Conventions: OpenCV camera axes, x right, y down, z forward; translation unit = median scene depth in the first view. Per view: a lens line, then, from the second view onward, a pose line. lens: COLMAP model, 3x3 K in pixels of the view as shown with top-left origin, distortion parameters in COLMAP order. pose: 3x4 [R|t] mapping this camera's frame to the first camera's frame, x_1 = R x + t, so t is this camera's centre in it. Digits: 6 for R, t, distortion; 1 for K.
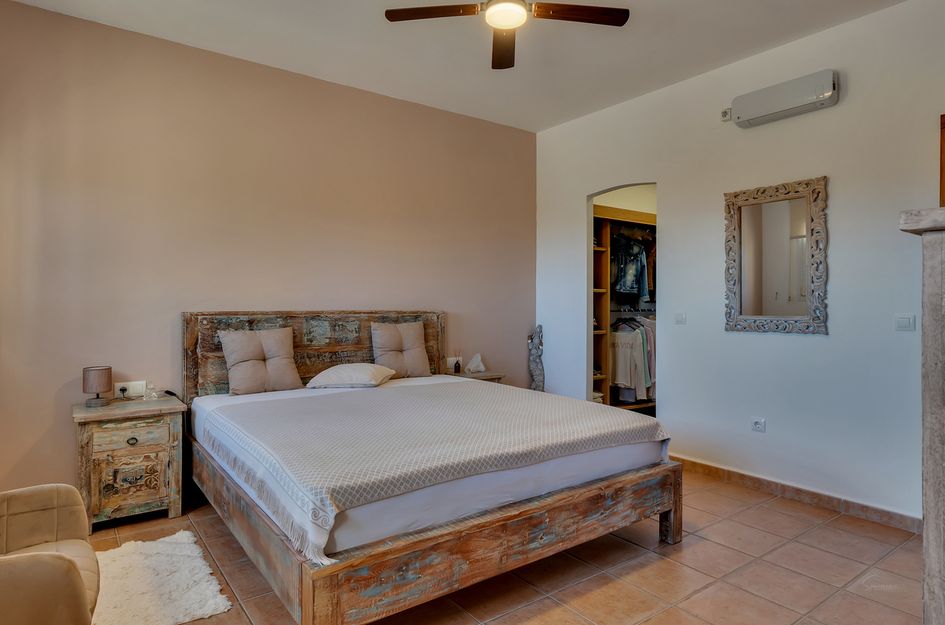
lens RADIAL K [[551.5, 0, 472.9], [0, 551.5, 307.8], [0, 0, 1]] dist [-0.008793, 0.000386]
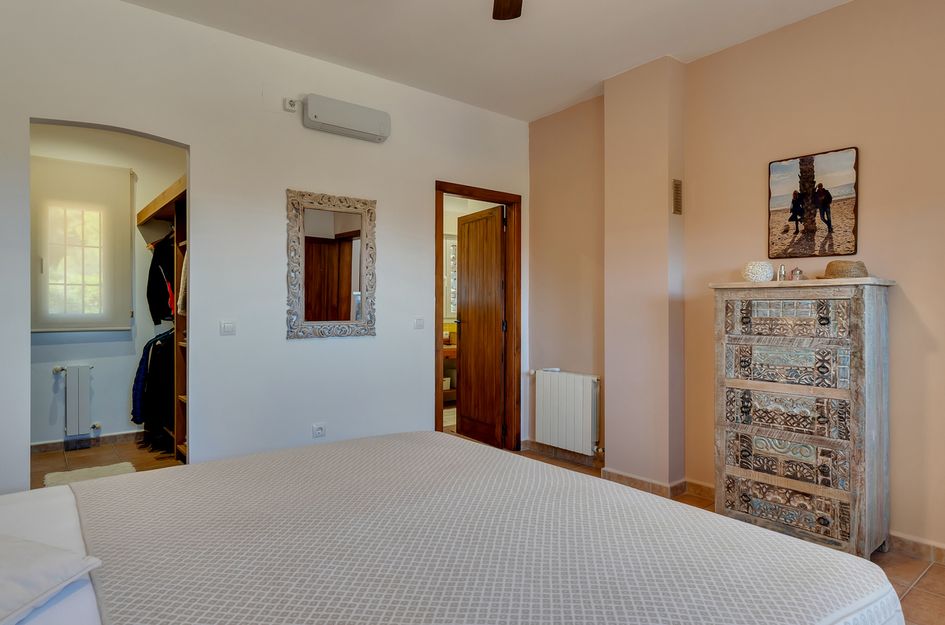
lens RADIAL K [[551.5, 0, 473.1], [0, 551.5, 308.5], [0, 0, 1]] dist [-0.008793, 0.000386]
pose [[-0.036788, -0.002773, 0.999319, -0.476993], [0.012028, 0.999922, 0.003218, -0.008888], [-0.999251, 0.012138, -0.036752, 0.736686]]
